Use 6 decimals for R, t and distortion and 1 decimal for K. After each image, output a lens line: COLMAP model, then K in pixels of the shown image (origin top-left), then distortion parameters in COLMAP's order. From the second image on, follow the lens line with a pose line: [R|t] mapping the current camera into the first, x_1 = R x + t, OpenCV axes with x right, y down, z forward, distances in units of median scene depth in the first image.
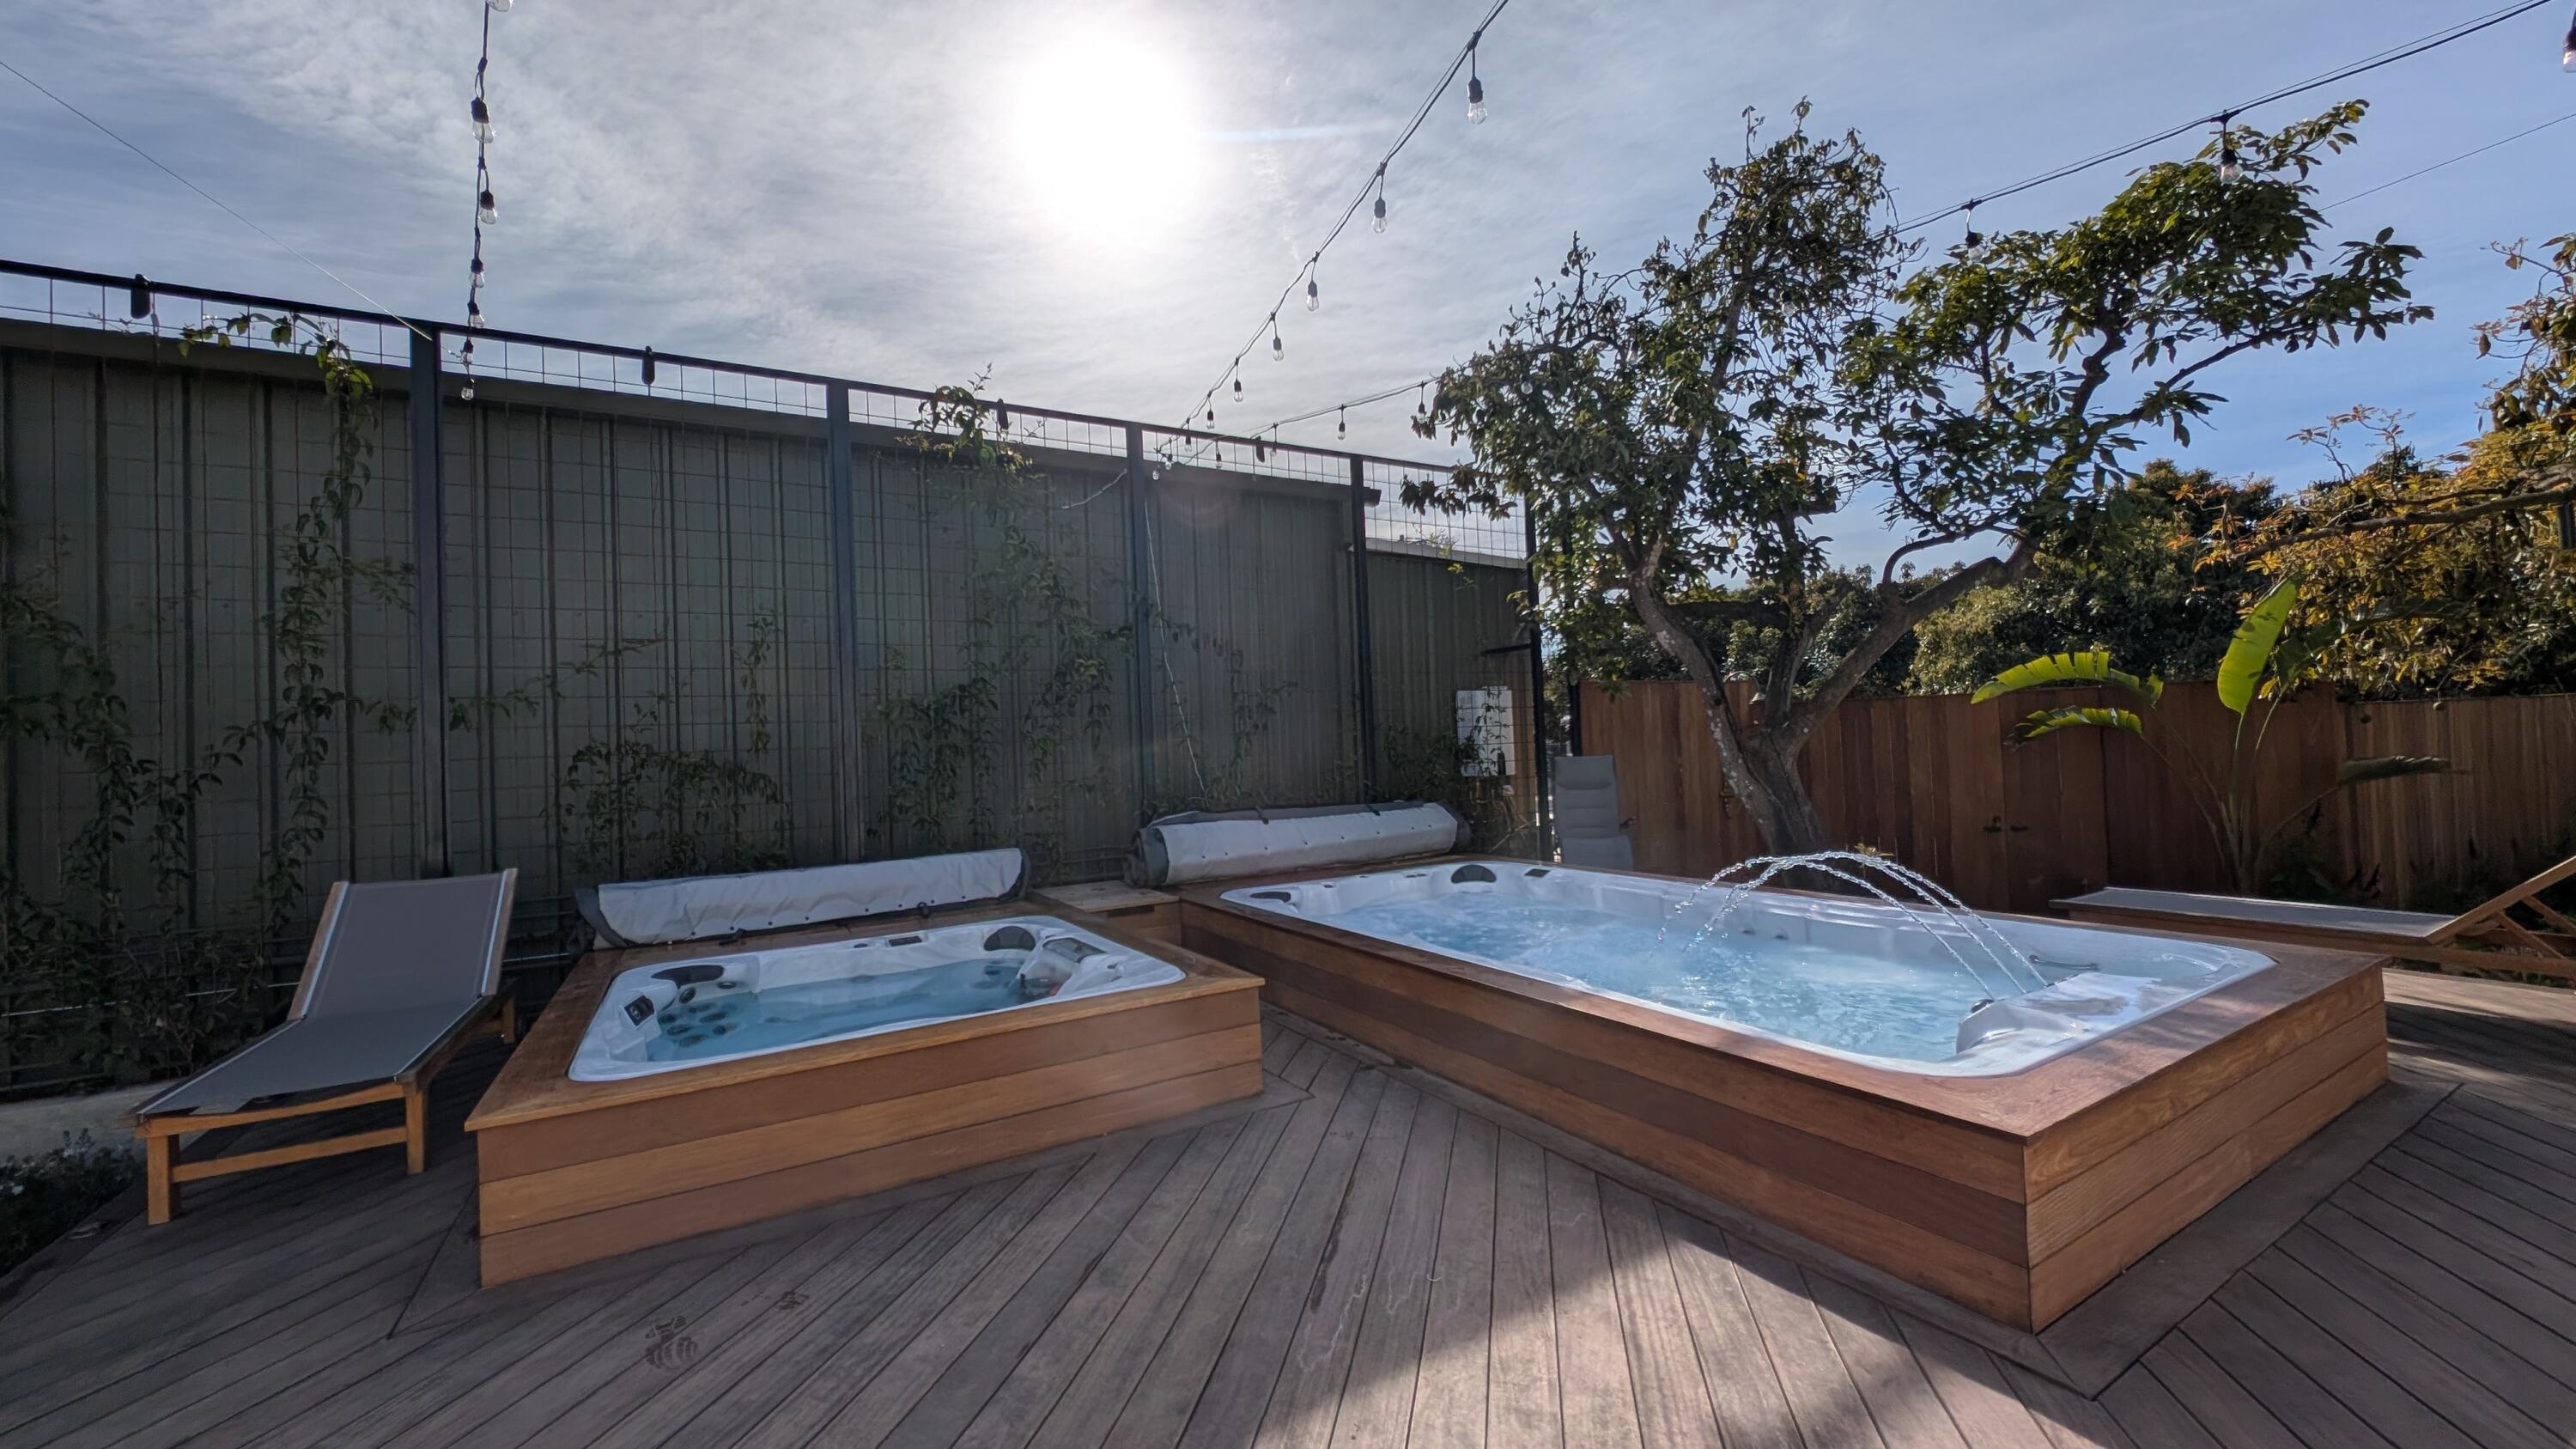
lens RADIAL K [[955.4, 0, 1288.0], [0, 955.4, 724.5], [0, 0, 1]] dist [0.001156, 0.000081]
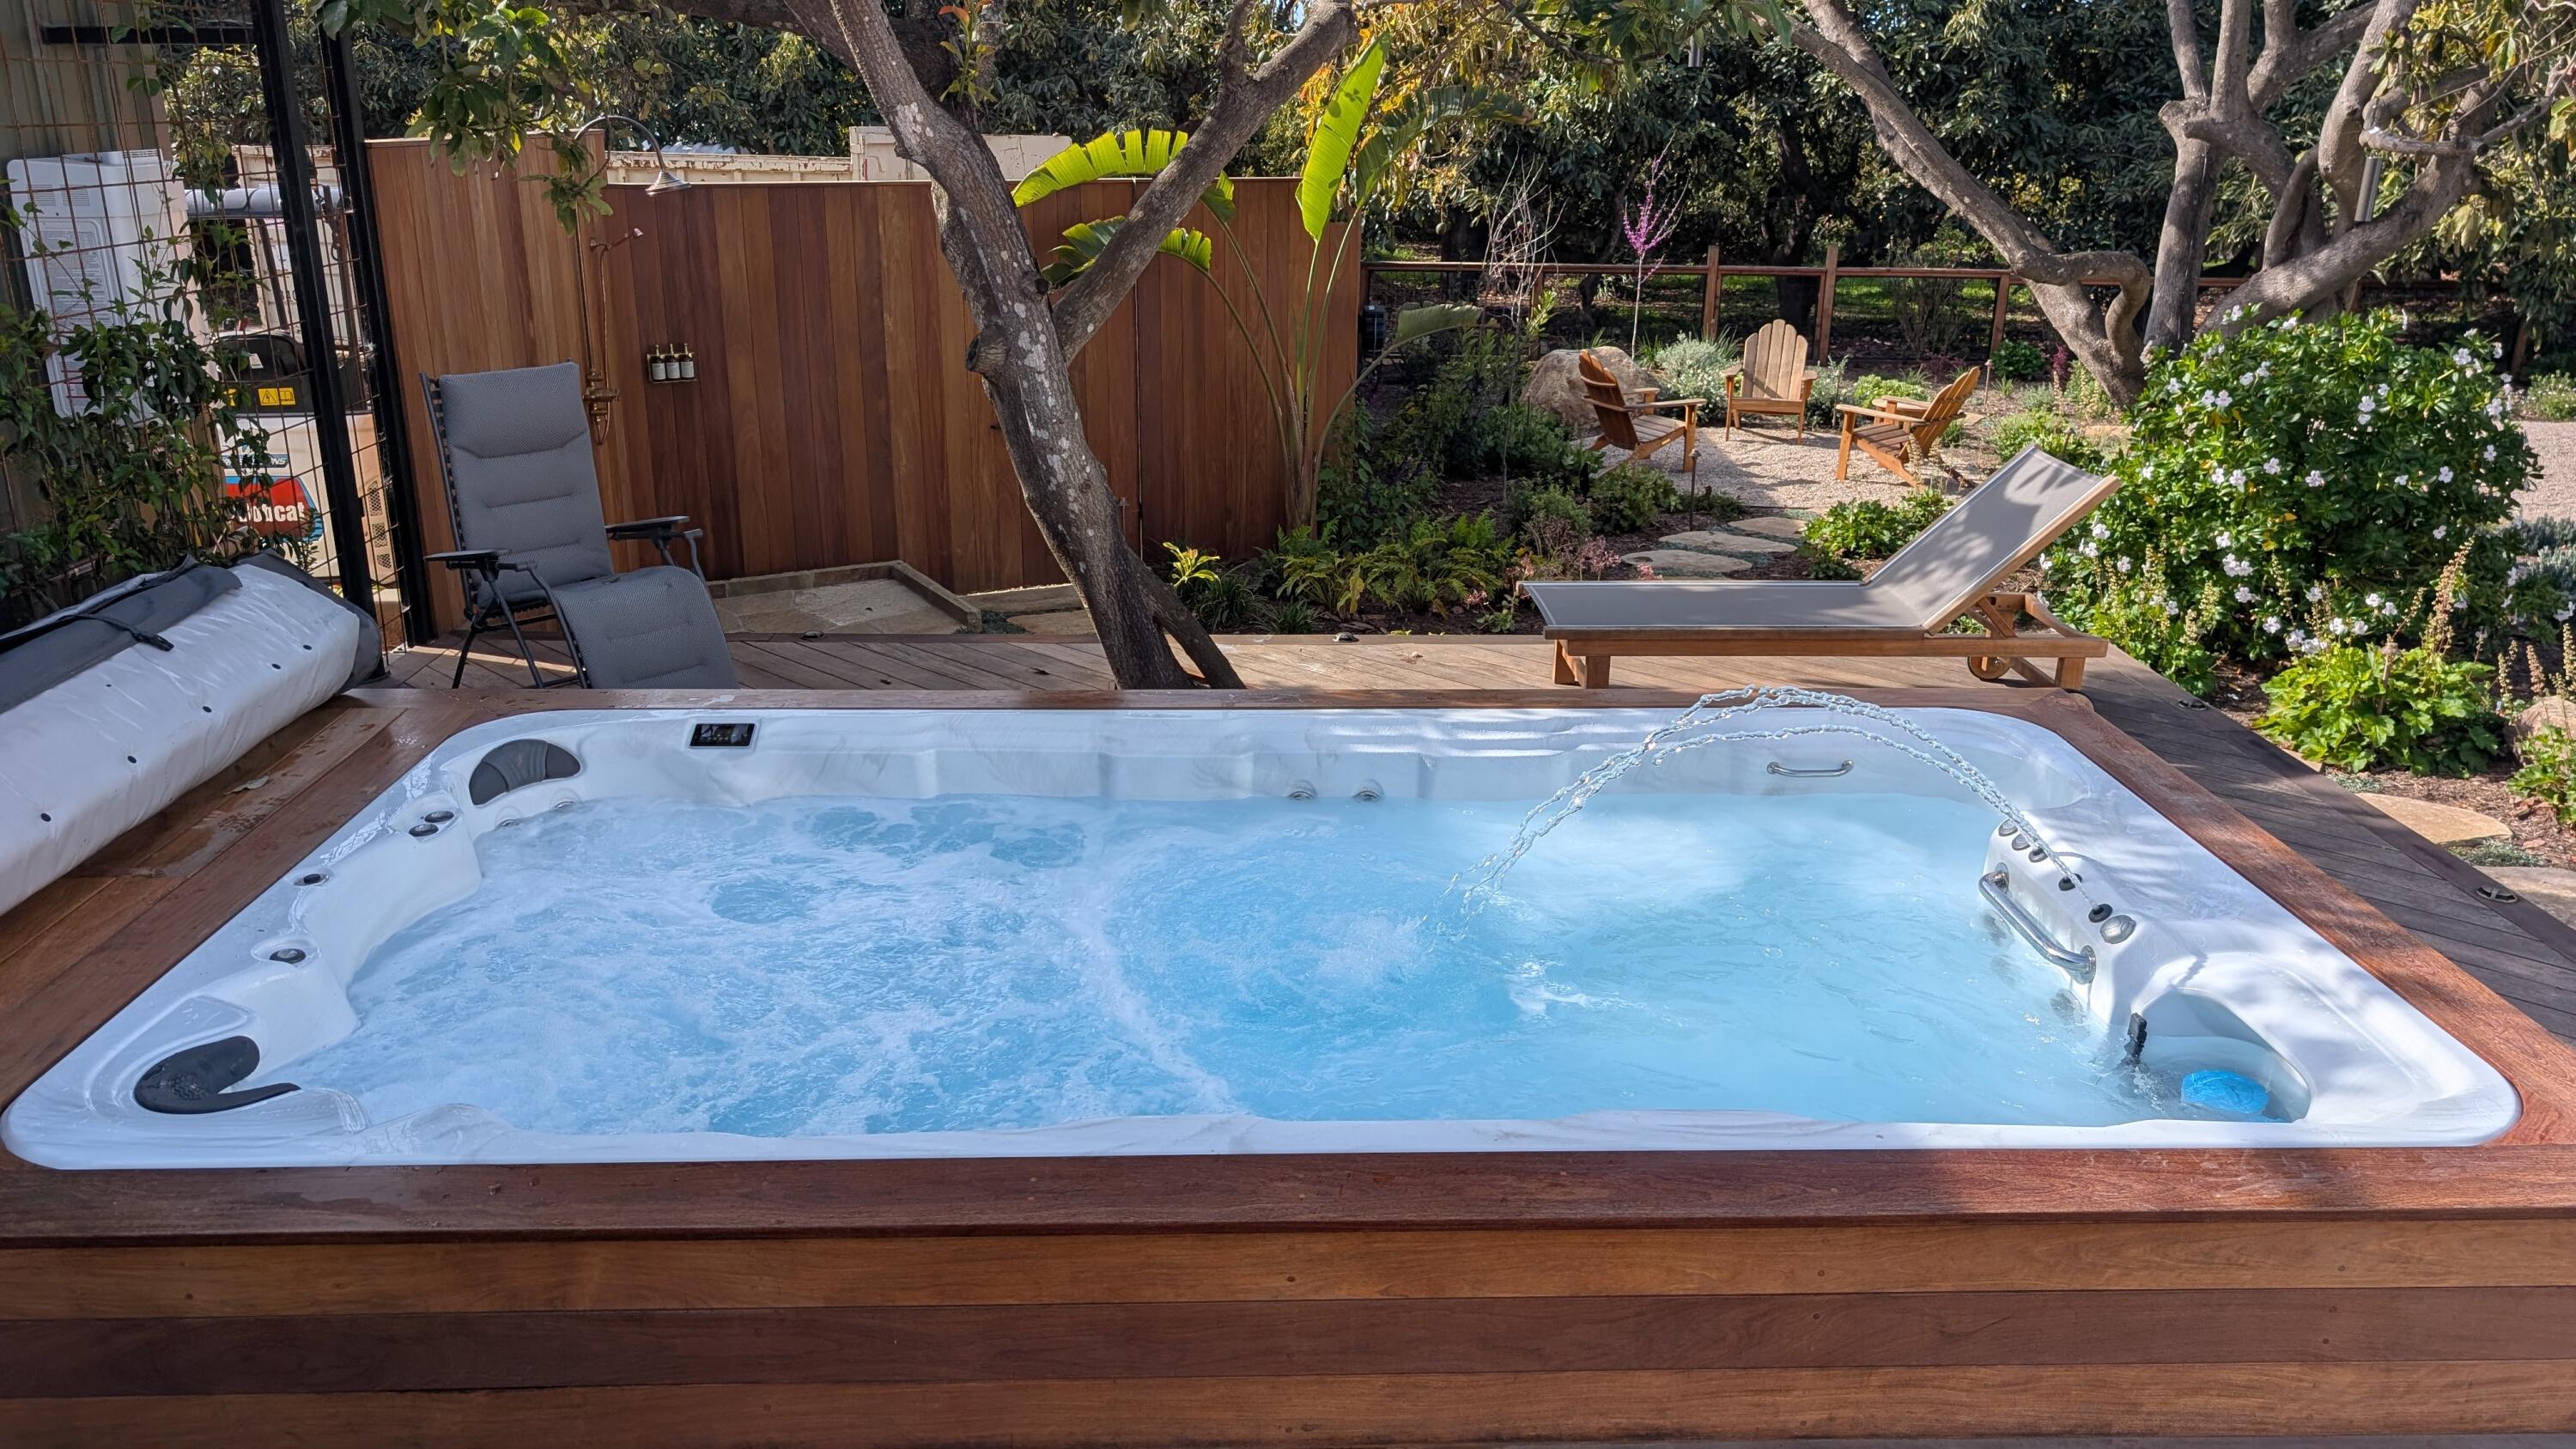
lens RADIAL K [[1857.4, 0, 1288.0], [0, 1857.4, 724.5], [0, 0, 1]] dist [0.005749, -0.002468]
pose [[0.473068, -0.233706, 0.849464, -0.268989], [-0.053223, 0.954834, 0.292335, -0.082563], [-0.879417, -0.183505, 0.439263, 0.441920]]
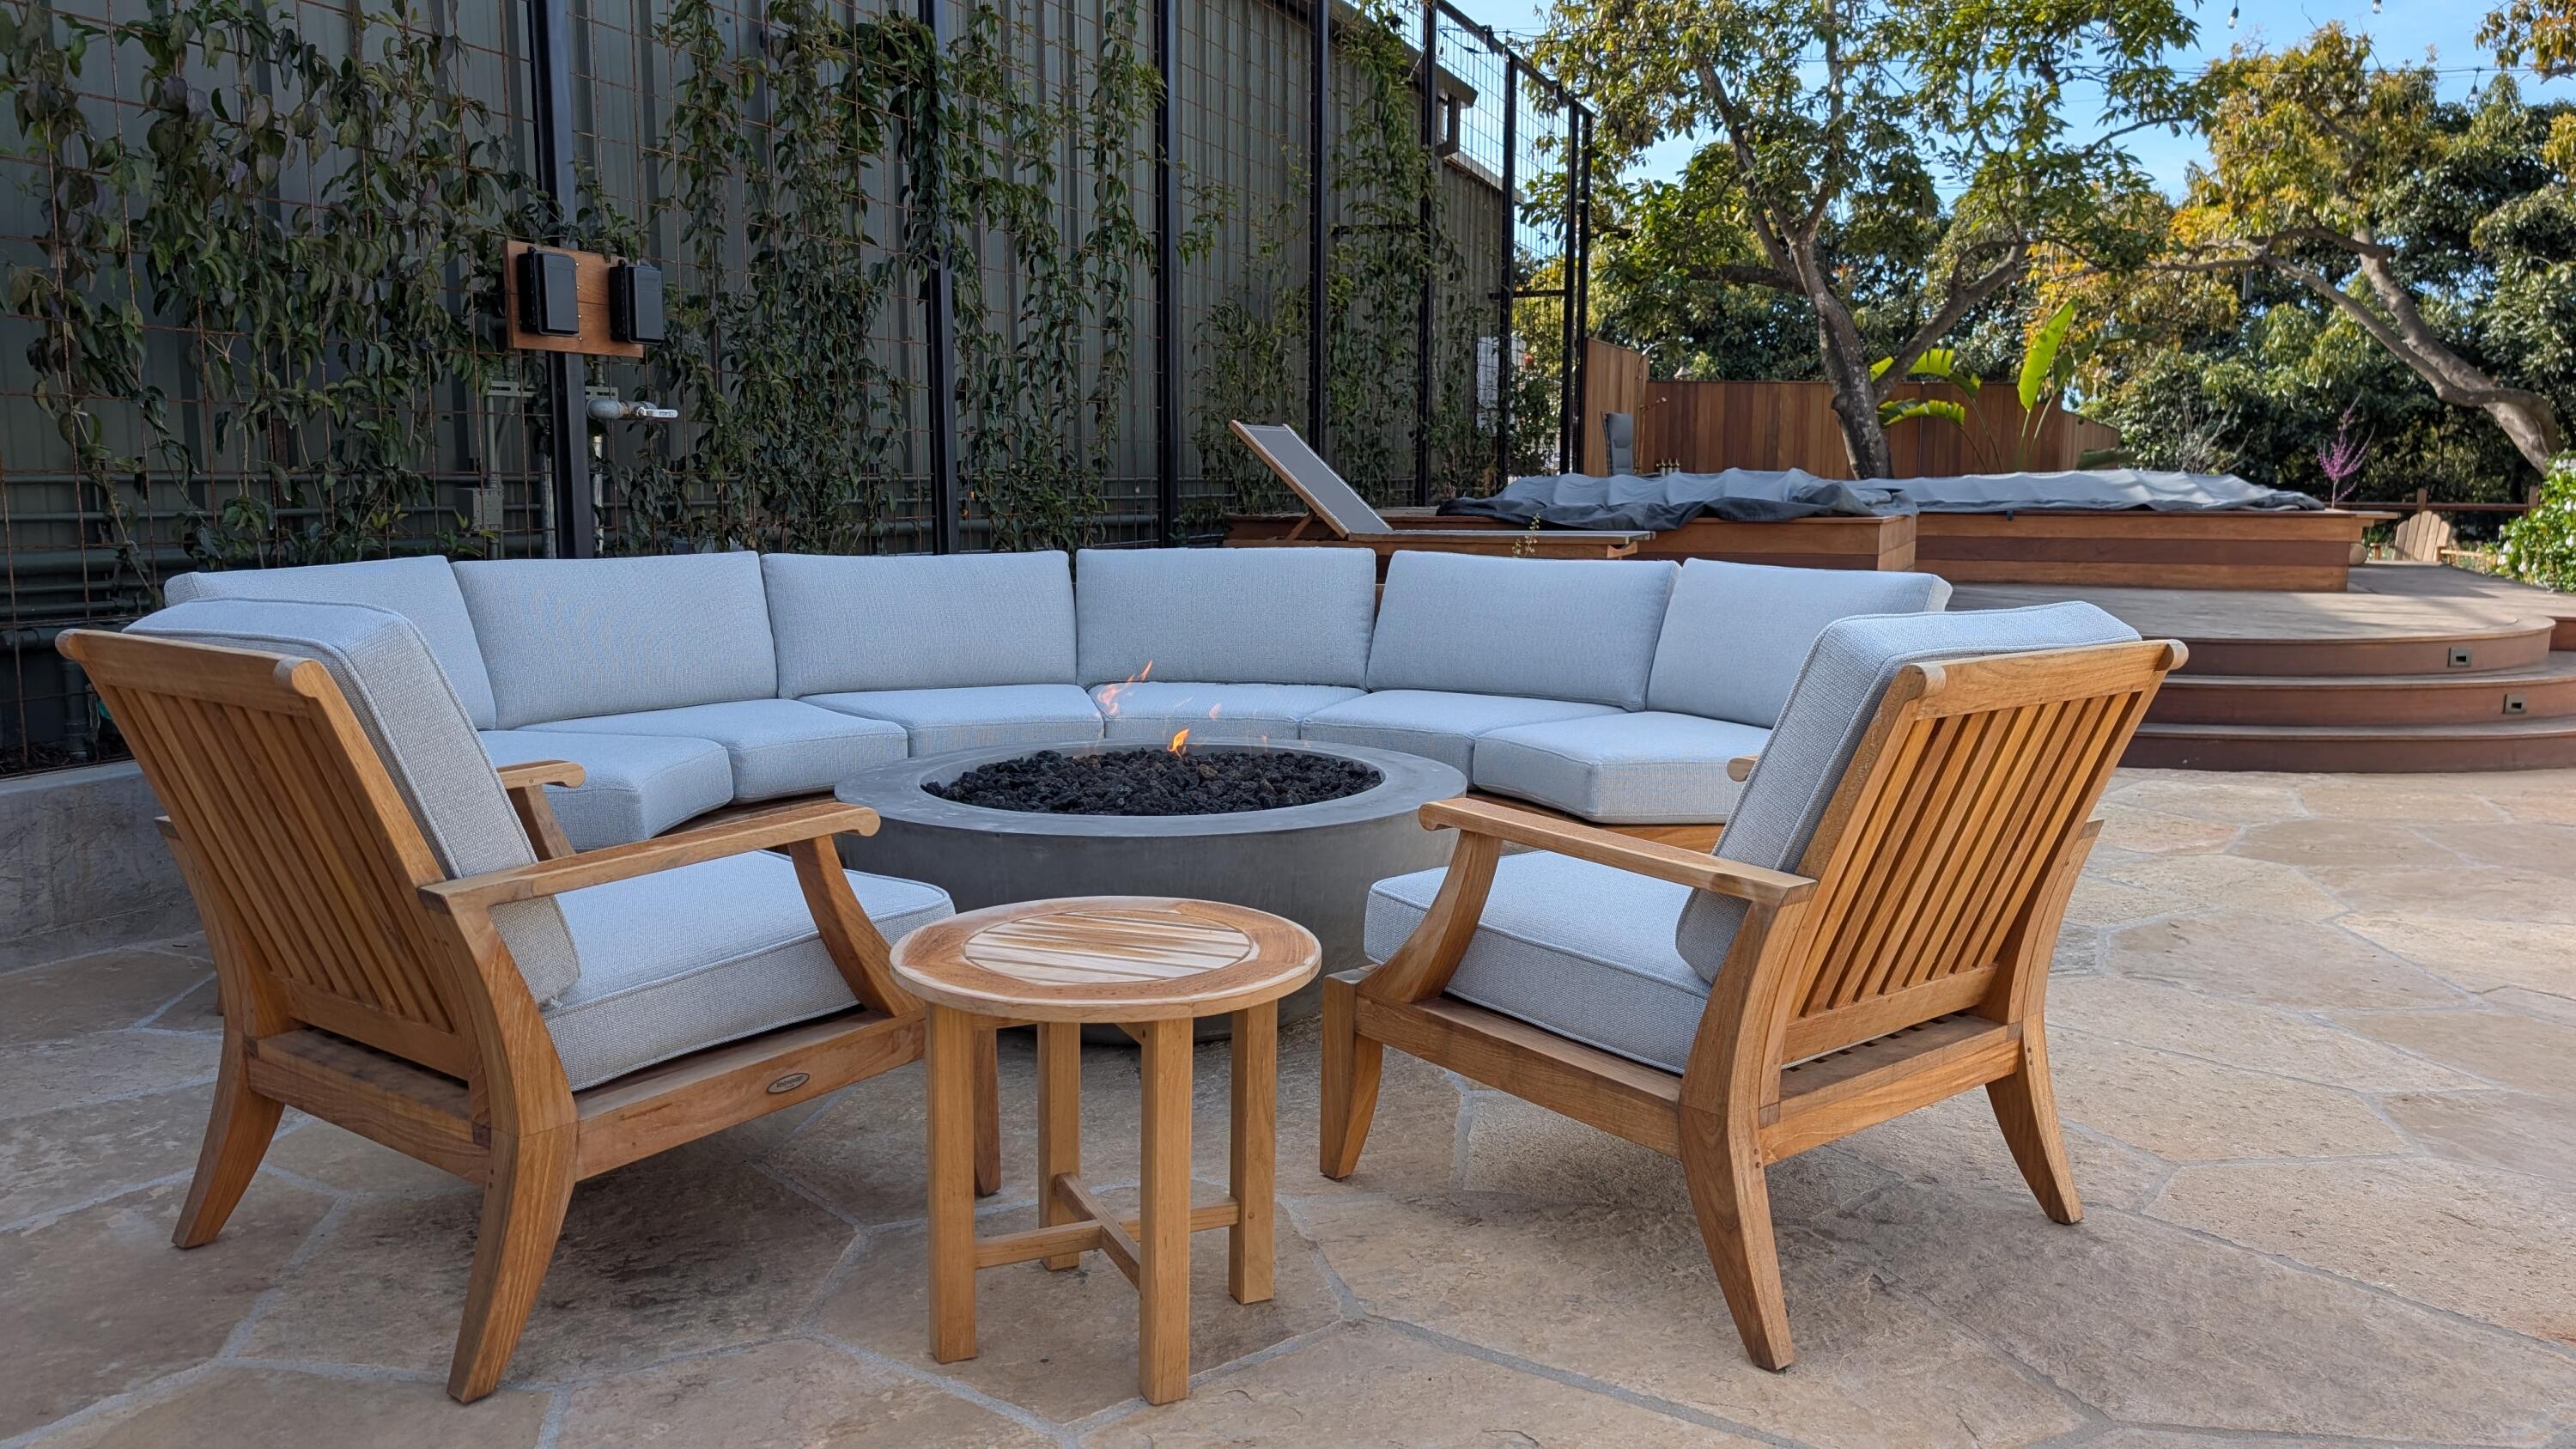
lens RADIAL K [[1857.4, 0, 1288.0], [0, 1857.4, 724.5], [0, 0, 1]] dist [0.005749, -0.002468]
pose [[0.797087, -0.032810, 0.602973, -1.418528], [-0.055207, 0.990382, 0.126871, 0.160244], [-0.601336, -0.134416, 0.787609, -0.411019]]
